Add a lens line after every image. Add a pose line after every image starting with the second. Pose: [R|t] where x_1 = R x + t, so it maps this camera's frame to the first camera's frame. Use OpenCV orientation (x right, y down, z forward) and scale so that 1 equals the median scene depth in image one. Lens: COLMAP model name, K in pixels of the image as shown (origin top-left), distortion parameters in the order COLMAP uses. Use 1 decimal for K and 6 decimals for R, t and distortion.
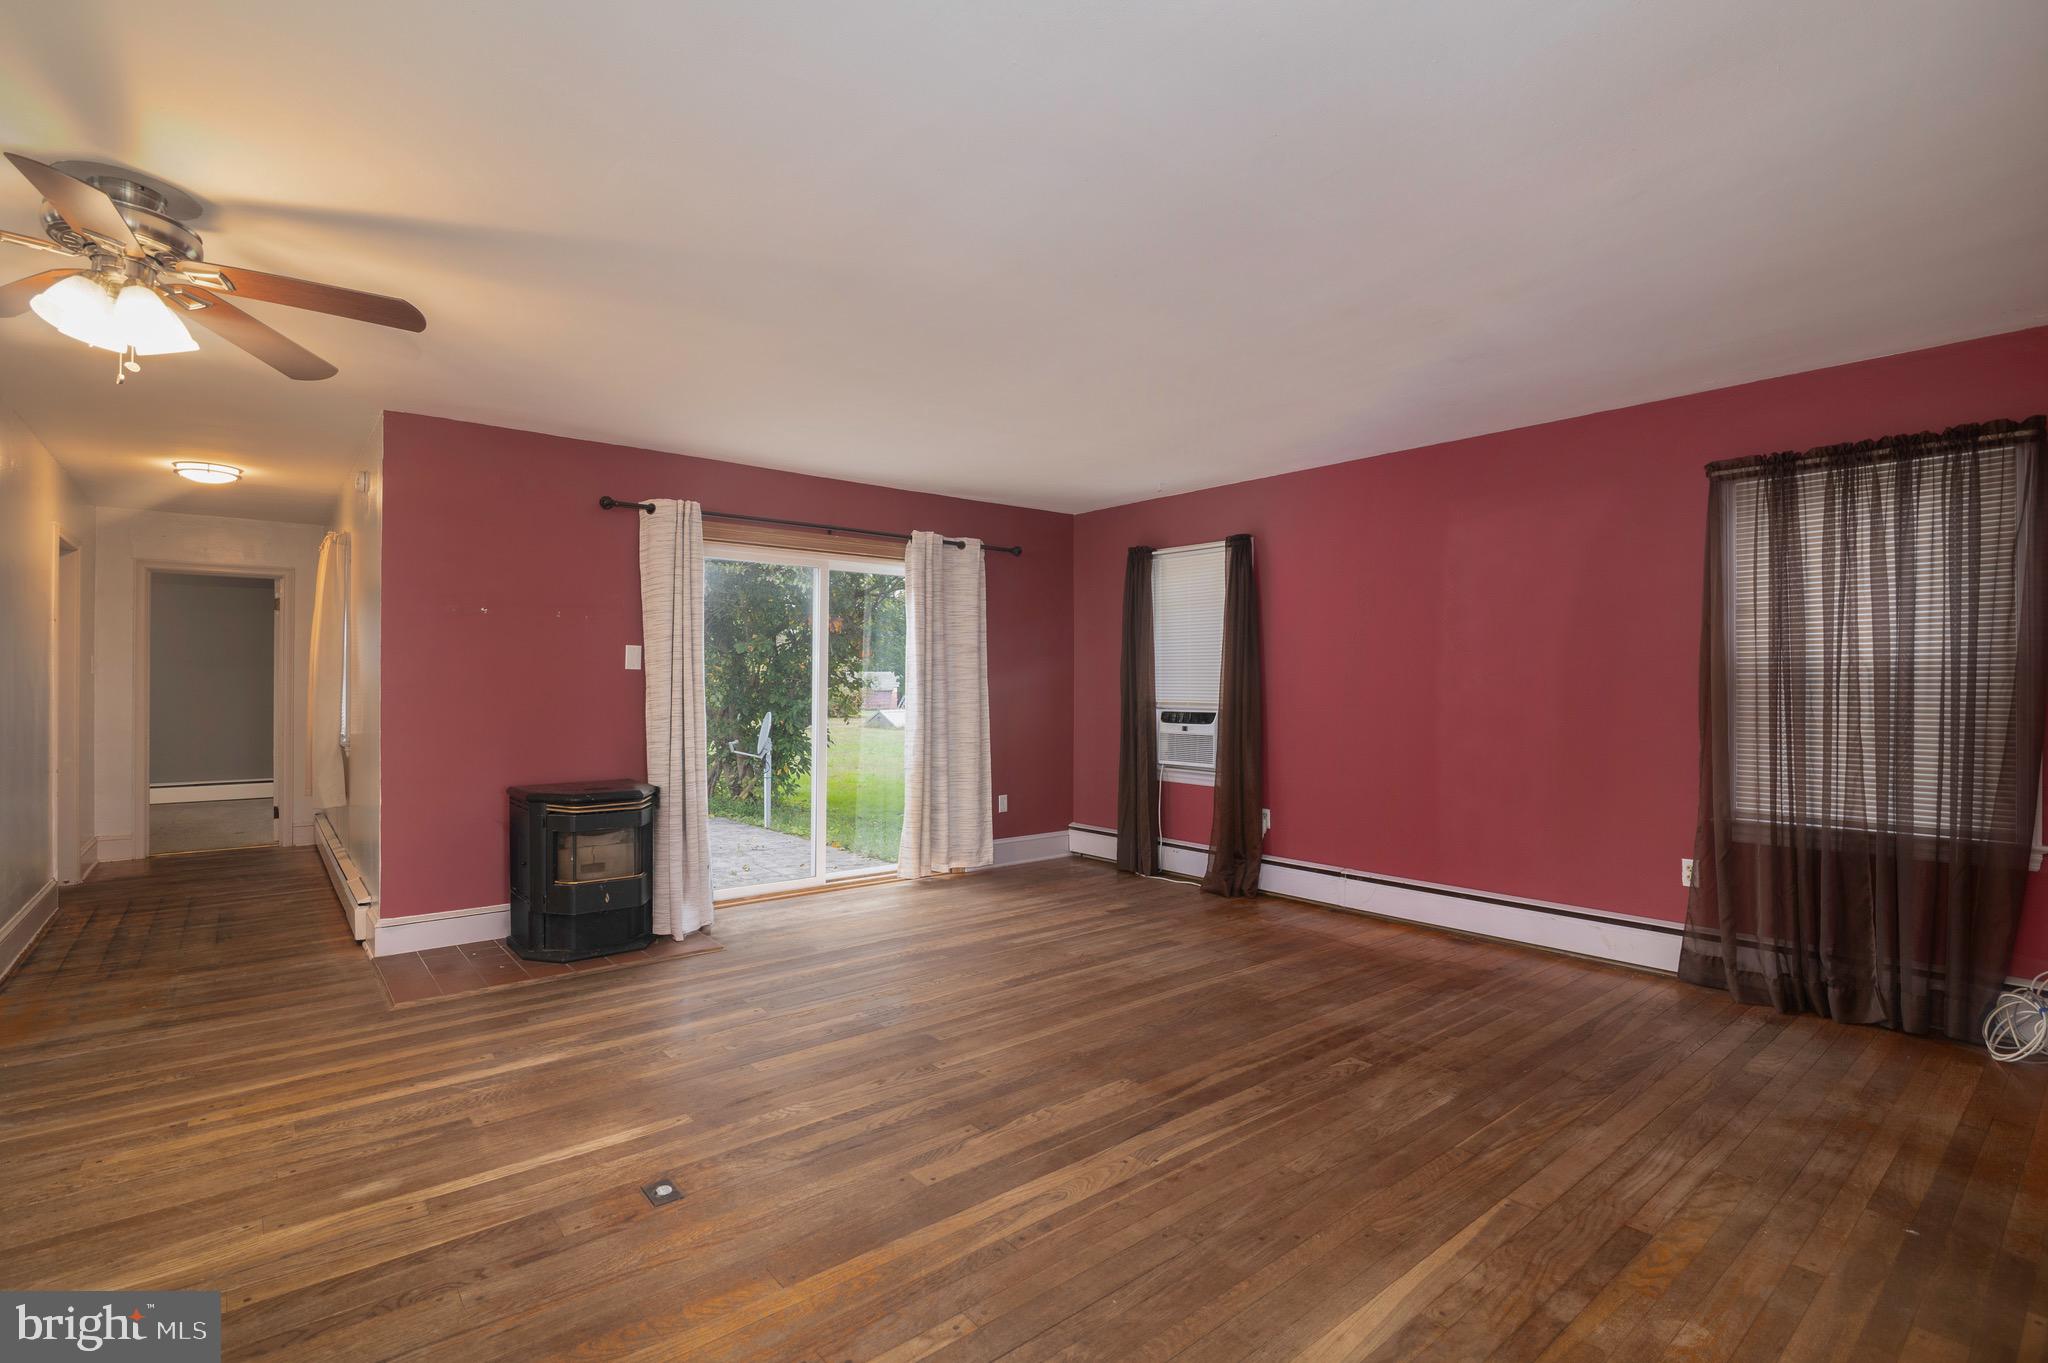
lens RADIAL K [[939.8, 0, 1022.0], [0, 939.8, 683.6], [0, 0, 1]] dist [-0.019198, 0.002263]
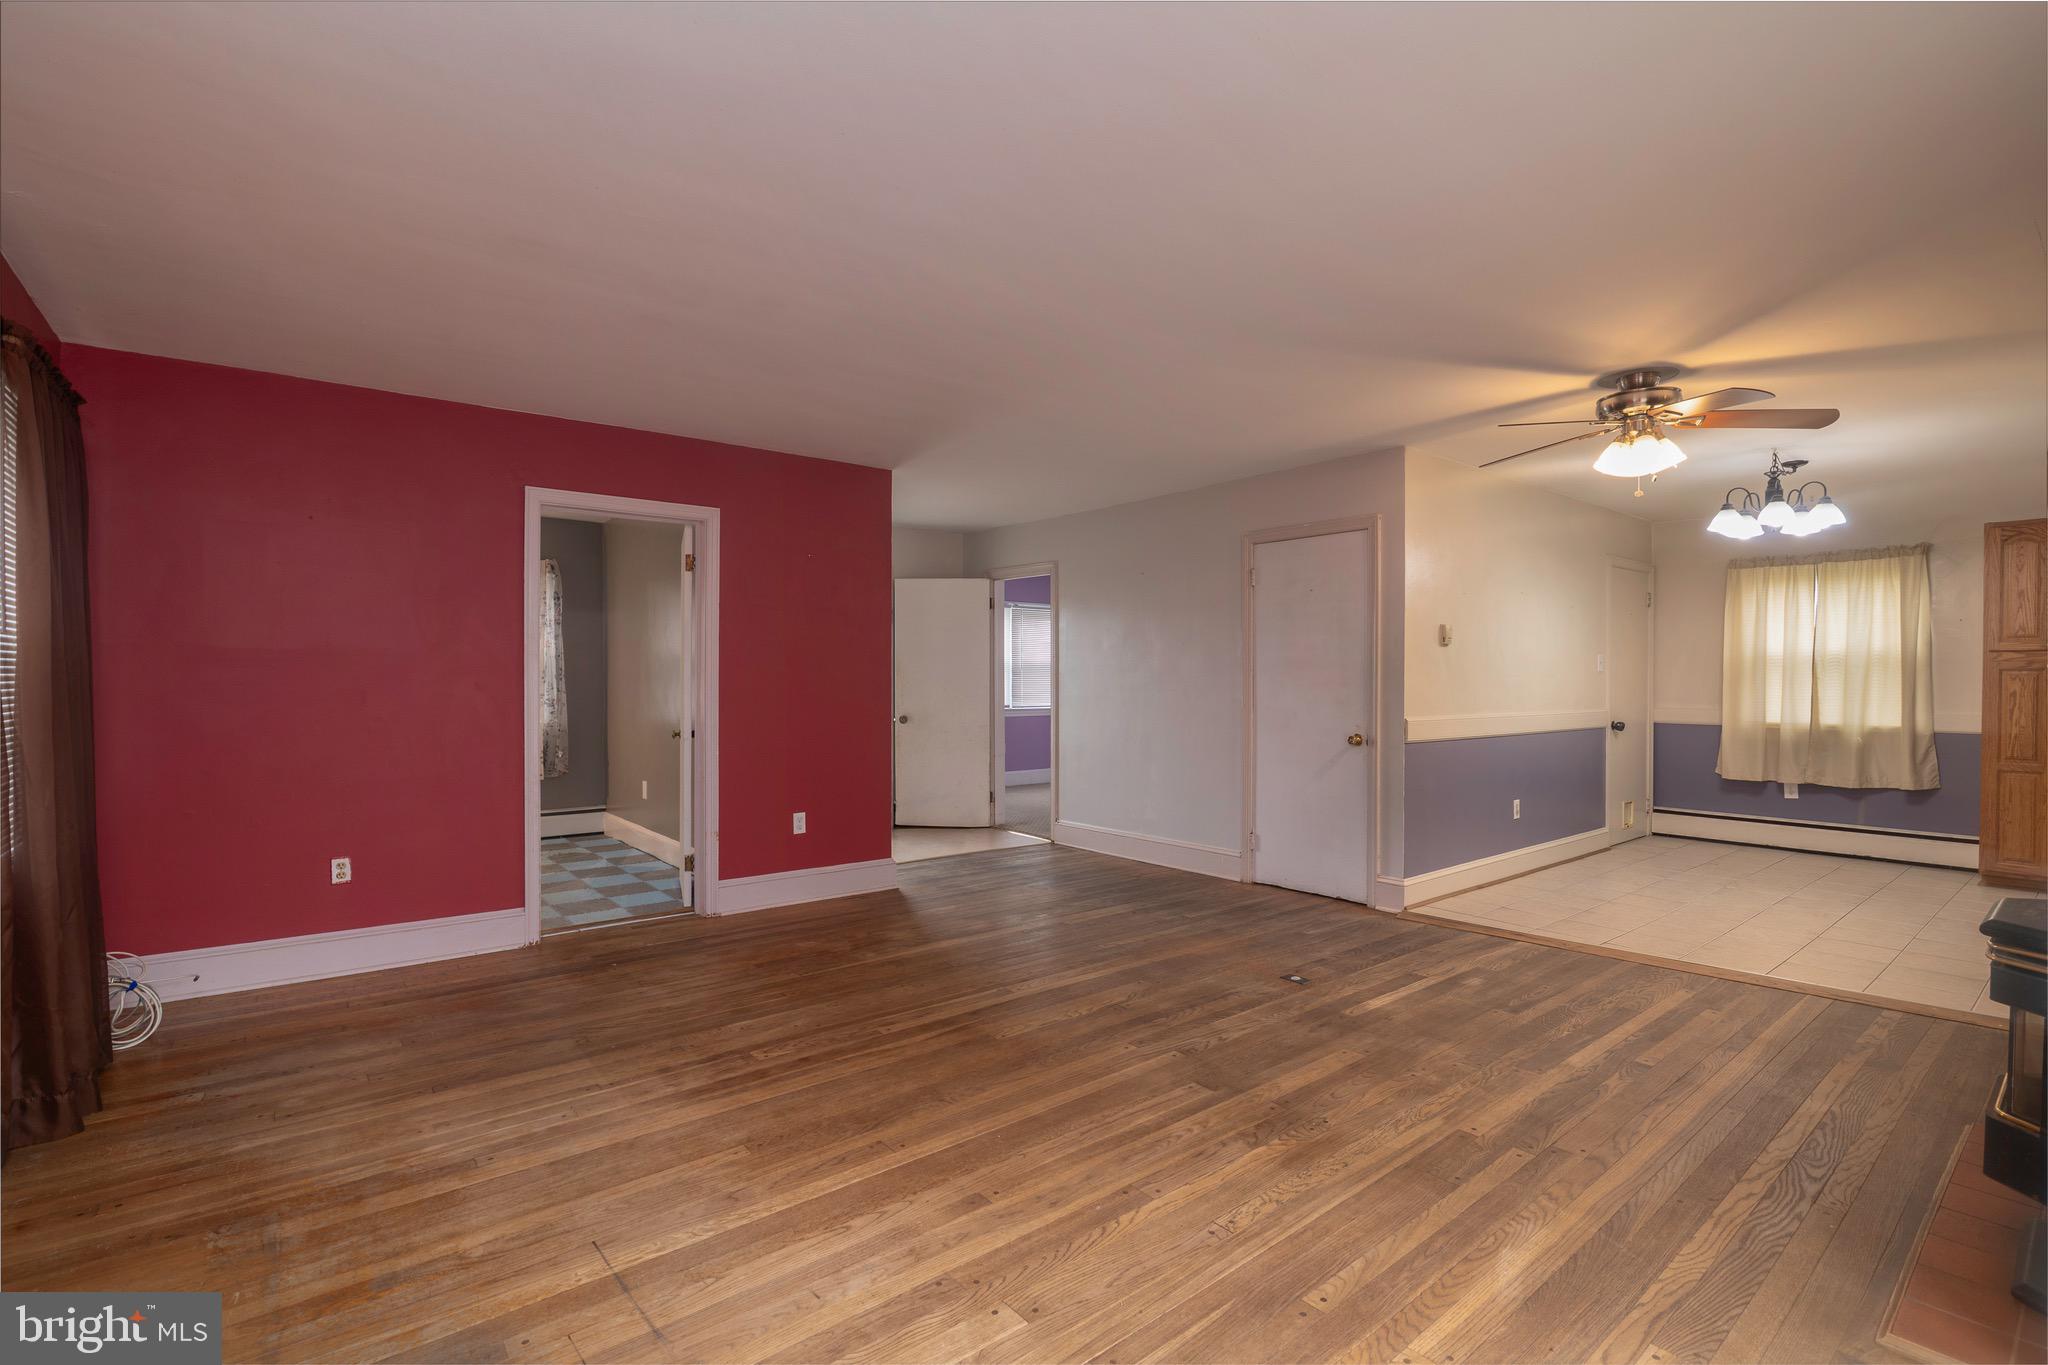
lens RADIAL K [[939.8, 0, 1026.1], [0, 939.8, 687.0], [0, 0, 1]] dist [-0.019198, 0.002263]
pose [[-0.999937, -0.003835, 0.010549, 0.076142], [-0.003770, 0.999974, 0.006202, 0.004944], [-0.010572, 0.006162, -0.999925, 2.293054]]
